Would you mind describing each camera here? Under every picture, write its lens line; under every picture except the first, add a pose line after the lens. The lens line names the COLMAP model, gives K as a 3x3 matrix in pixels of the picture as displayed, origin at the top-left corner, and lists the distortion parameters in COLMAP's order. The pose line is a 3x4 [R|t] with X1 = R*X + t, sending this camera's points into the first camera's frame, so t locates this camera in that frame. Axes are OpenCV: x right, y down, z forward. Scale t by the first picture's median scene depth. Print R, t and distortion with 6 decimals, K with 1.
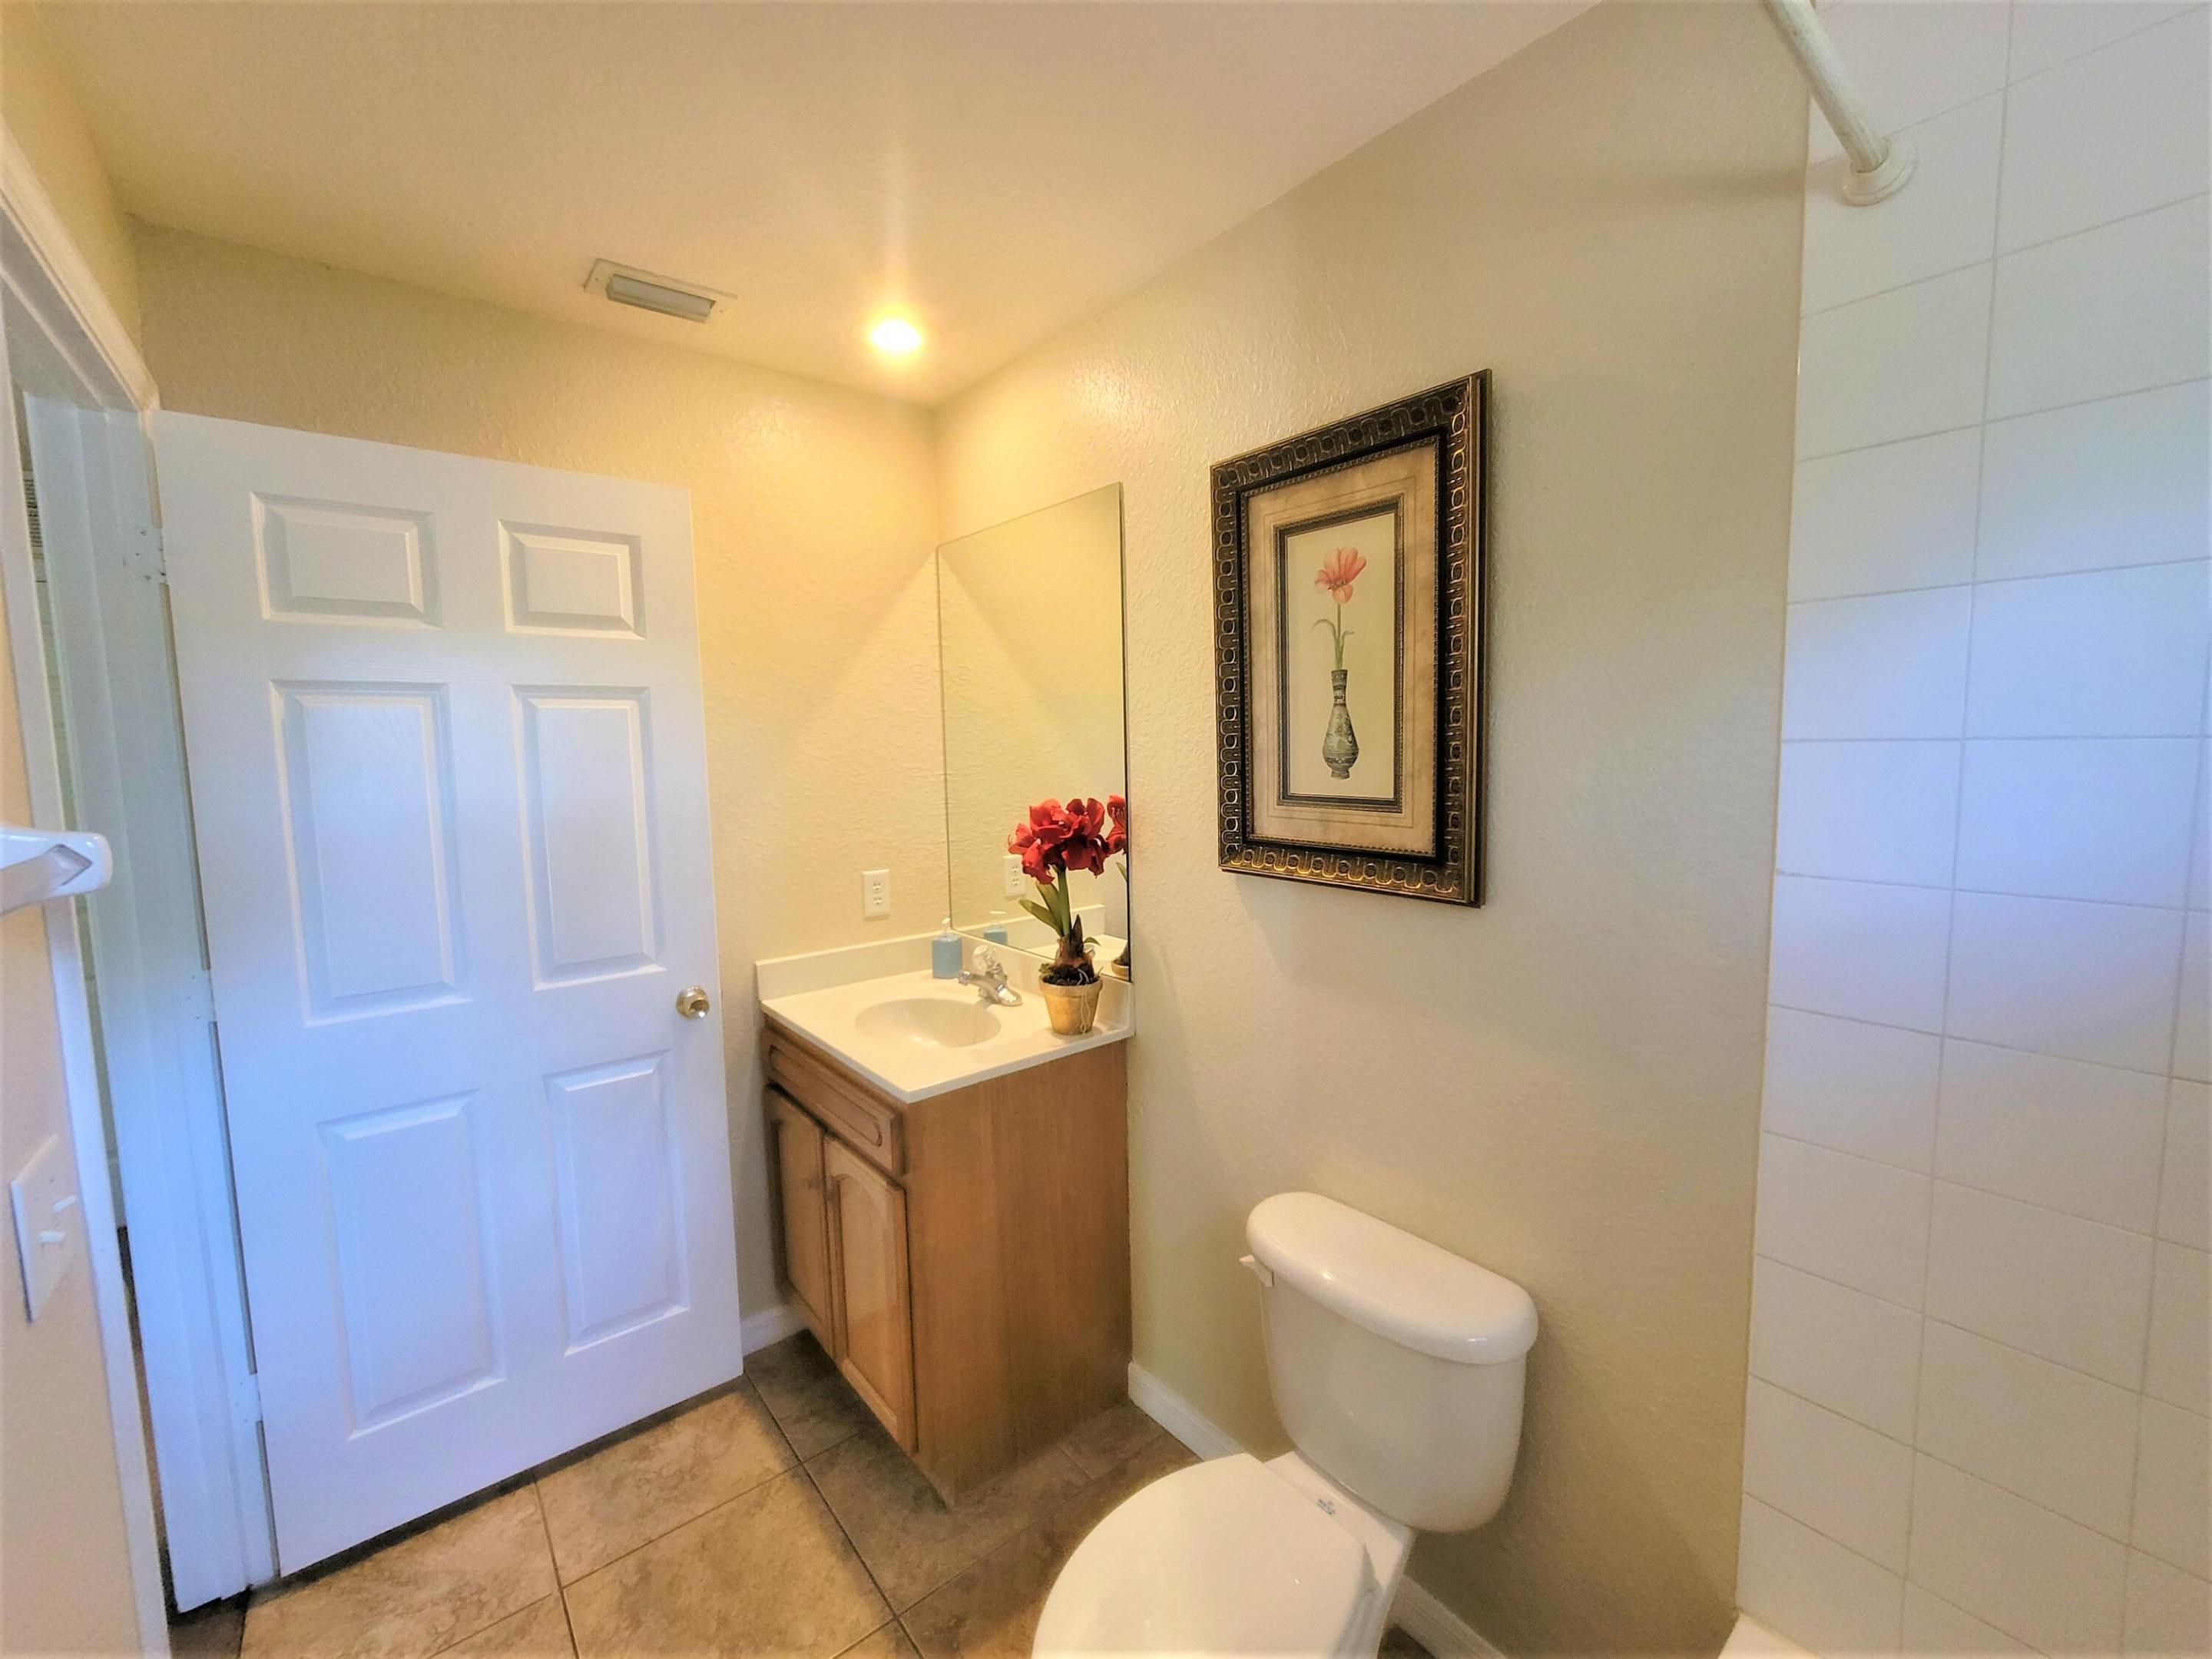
lens RADIAL K [[901.4, 0, 1109.0], [0, 901.4, 822.7], [0, 0, 1]] dist [-0.005434, 0.000646]
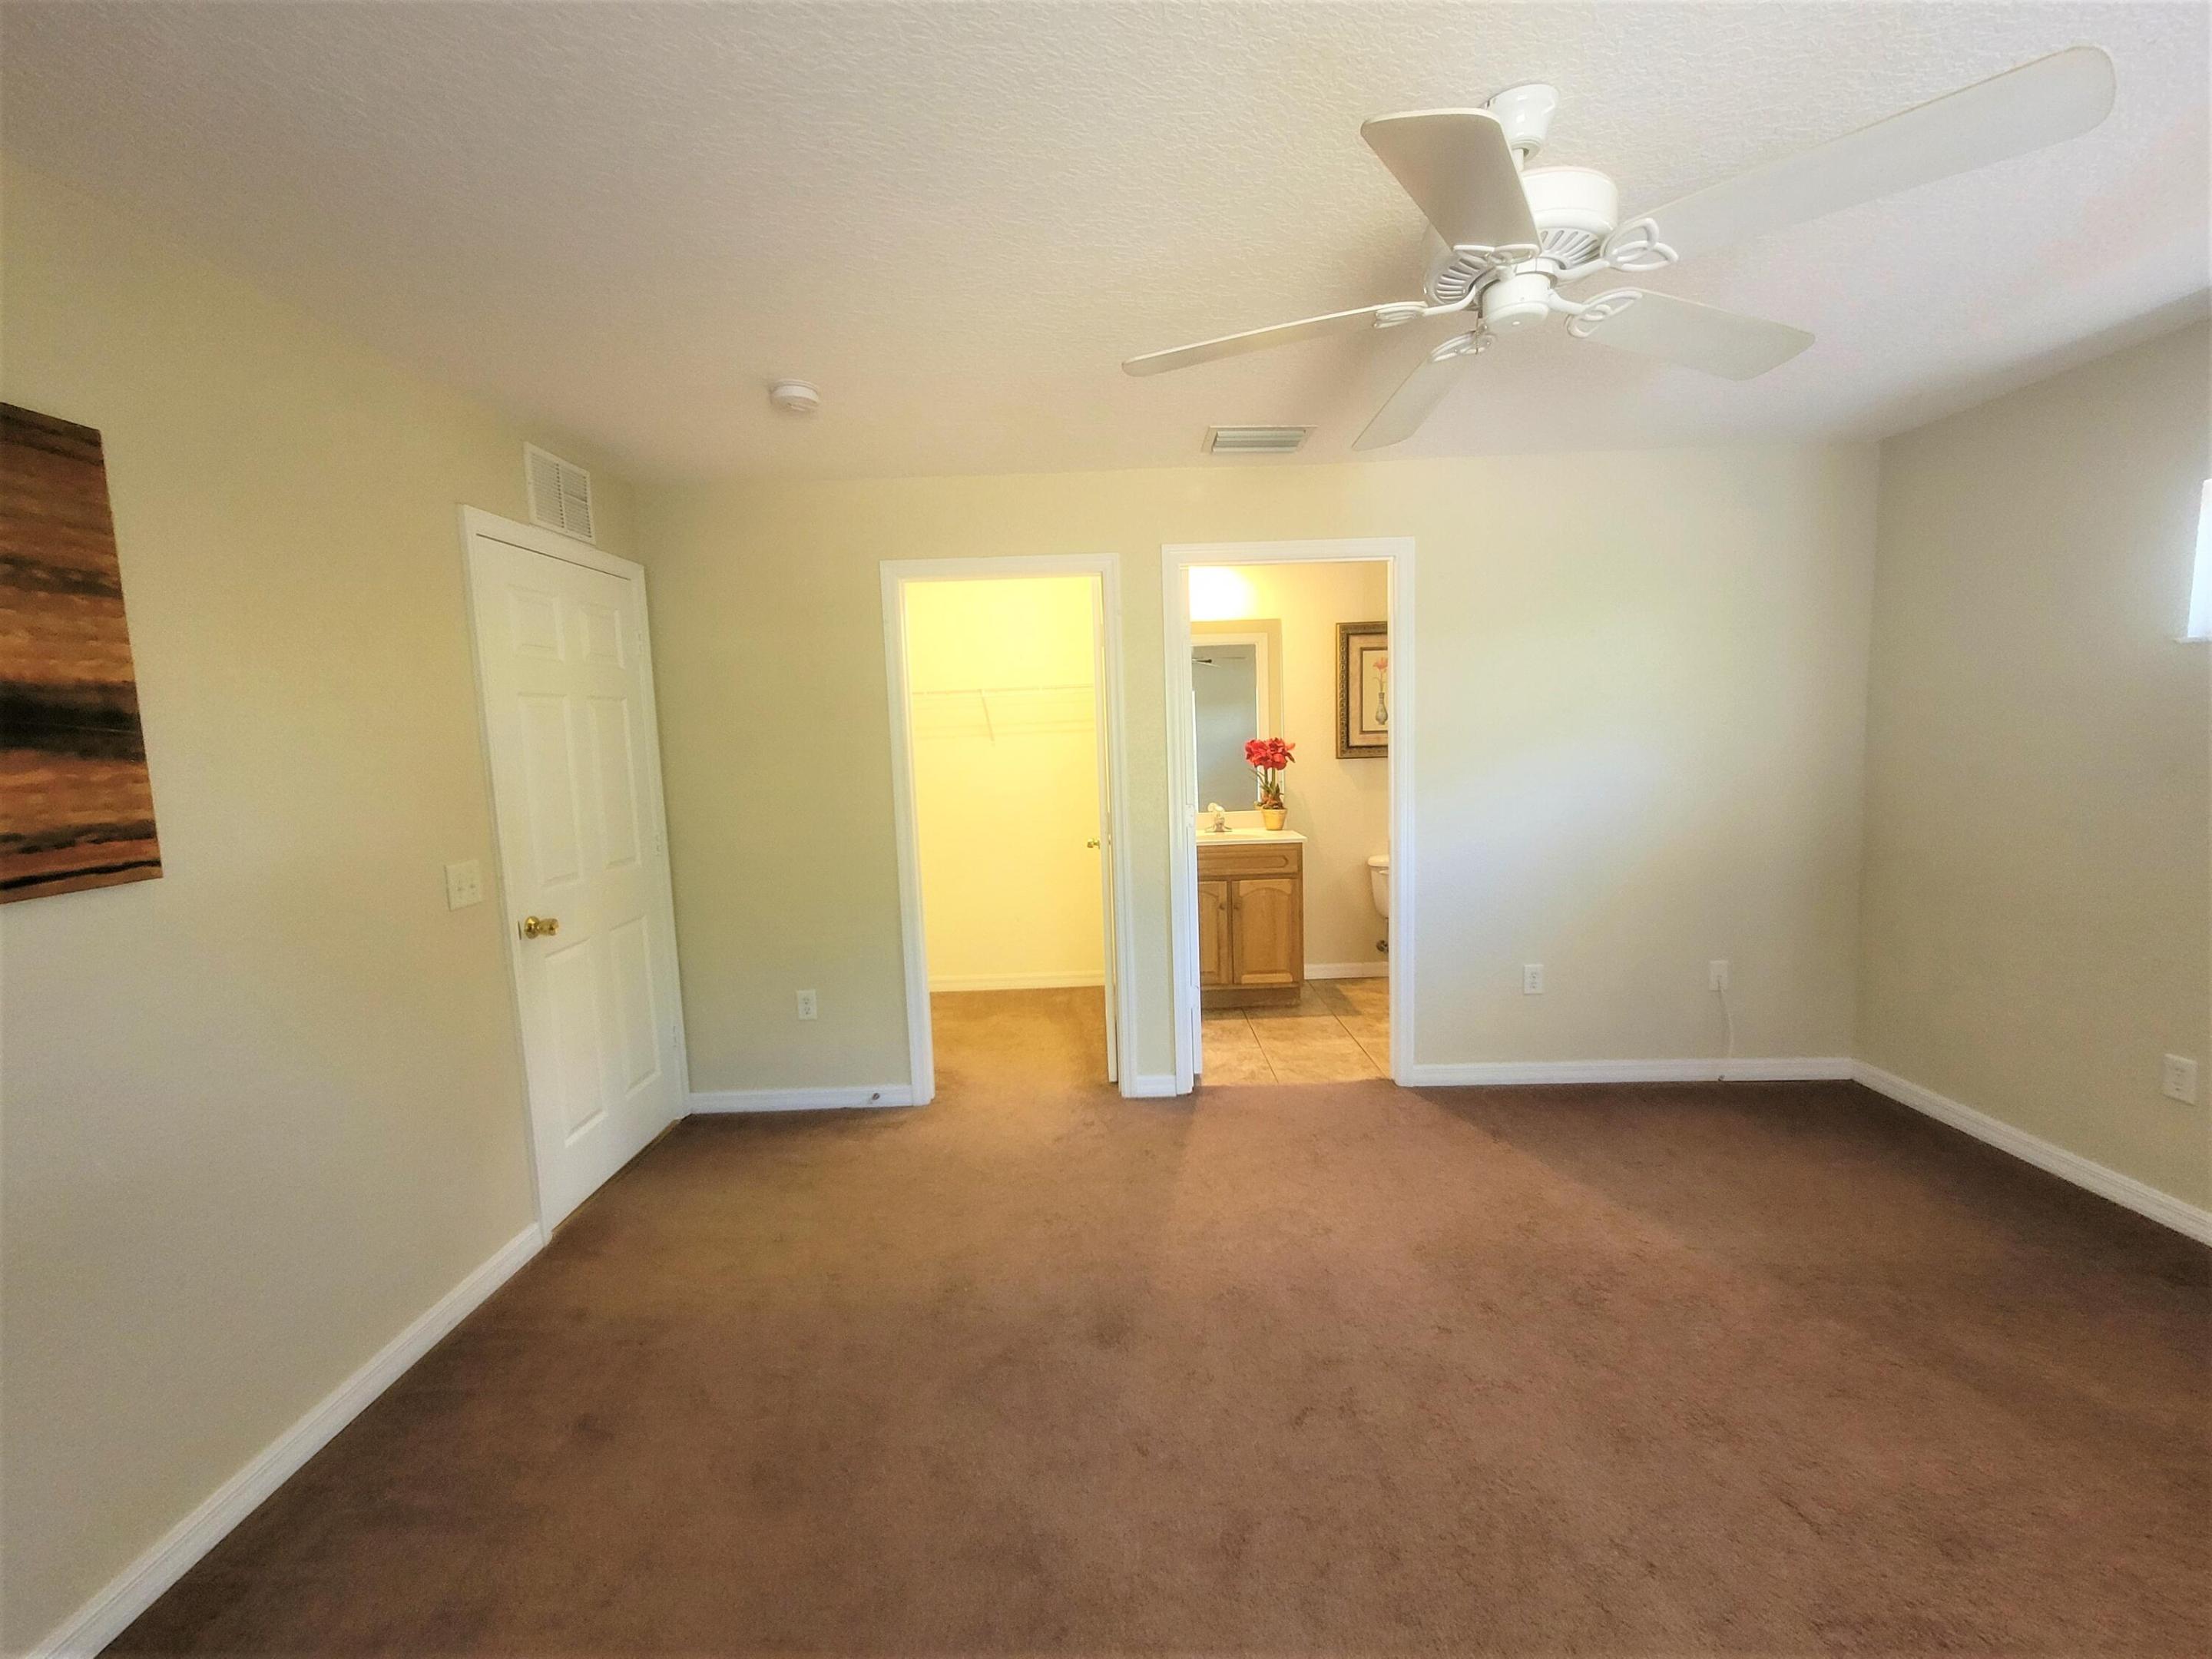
lens RADIAL K [[901.4, 0, 1109.0], [0, 901.4, 822.7], [0, 0, 1]] dist [-0.005434, 0.000646]
pose [[0.638004, -0.074255, 0.766444, -2.988668], [0.095414, 0.995292, 0.017002, 0.159587], [-0.764099, 0.062282, 0.642086, -0.353959]]
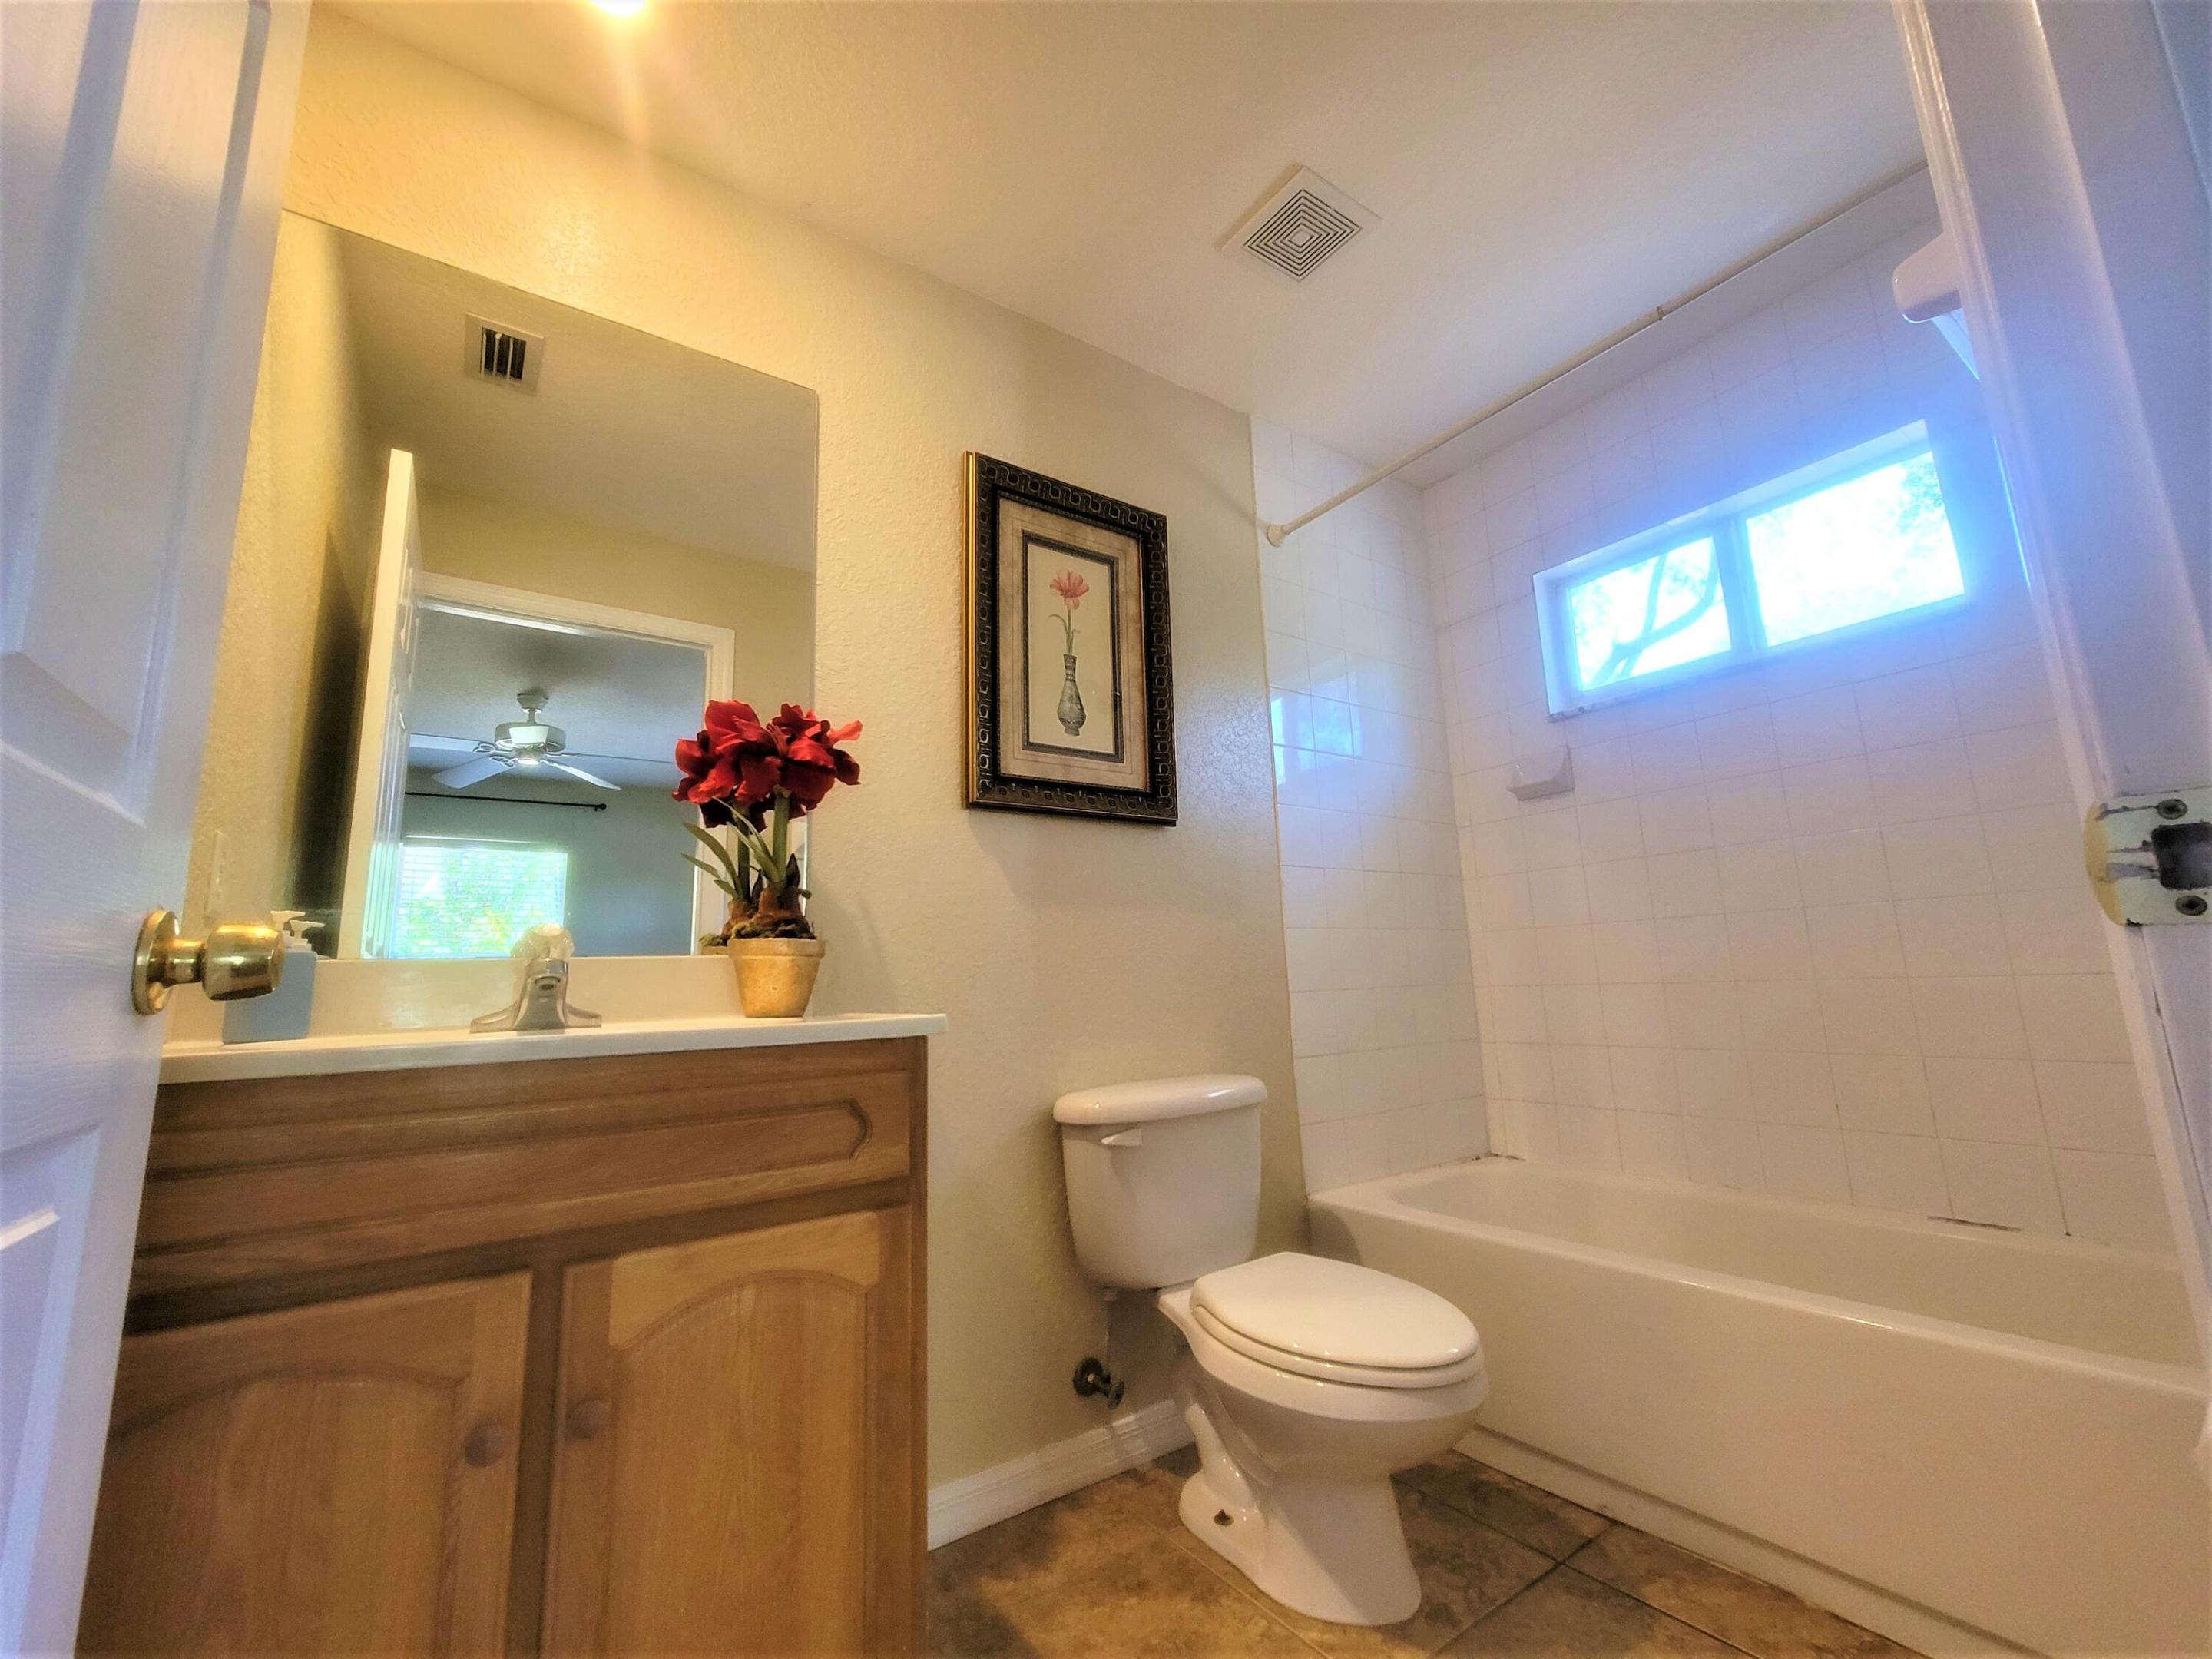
lens RADIAL K [[901.4, 0, 1109.0], [0, 901.4, 822.7], [0, 0, 1]] dist [-0.005434, 0.000646]
pose [[0.078731, 0.187204, 0.979161, -0.974552], [0.122680, 0.972925, -0.195876, 0.330676], [-0.989318, 0.135545, 0.053633, 0.896663]]
